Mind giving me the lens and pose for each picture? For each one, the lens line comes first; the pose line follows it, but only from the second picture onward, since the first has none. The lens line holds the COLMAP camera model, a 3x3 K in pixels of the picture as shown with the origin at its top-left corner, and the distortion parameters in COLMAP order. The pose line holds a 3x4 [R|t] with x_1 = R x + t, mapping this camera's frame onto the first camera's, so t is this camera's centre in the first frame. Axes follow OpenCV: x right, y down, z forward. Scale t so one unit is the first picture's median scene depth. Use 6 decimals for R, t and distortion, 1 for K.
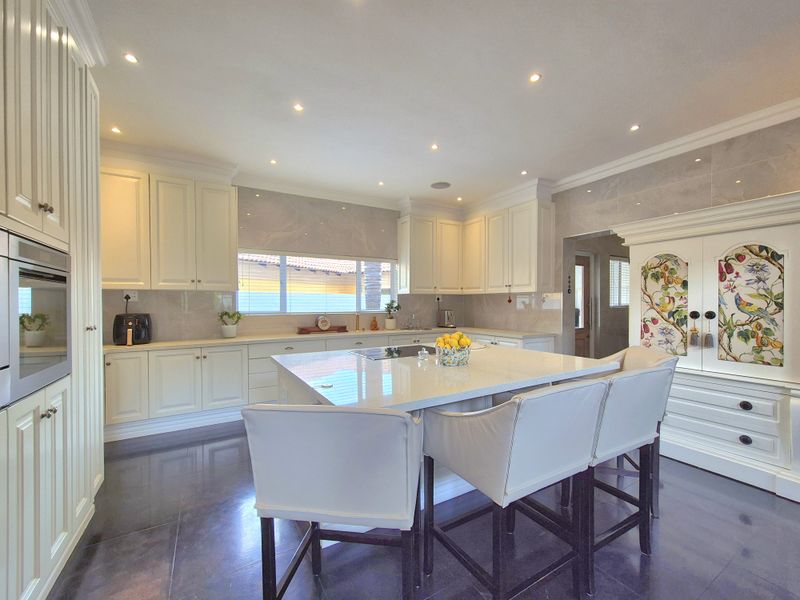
lens RADIAL K [[328.5, 0, 397.5], [0, 328.5, 304.7], [0, 0, 1]] dist [-0.000636, 0.000022]
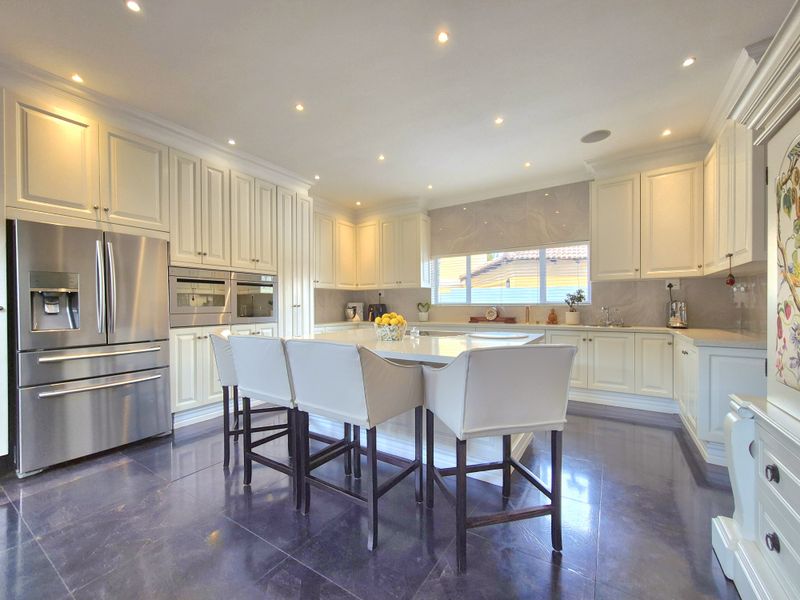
lens RADIAL K [[328.5, 0, 397.5], [0, 328.5, 304.7], [0, 0, 1]] dist [-0.000636, 0.000022]
pose [[0.442368, 0.005614, -0.896816, 0.584260], [0.009030, 0.999902, 0.010713, 0.012195], [0.896788, -0.012837, 0.442274, 0.239819]]
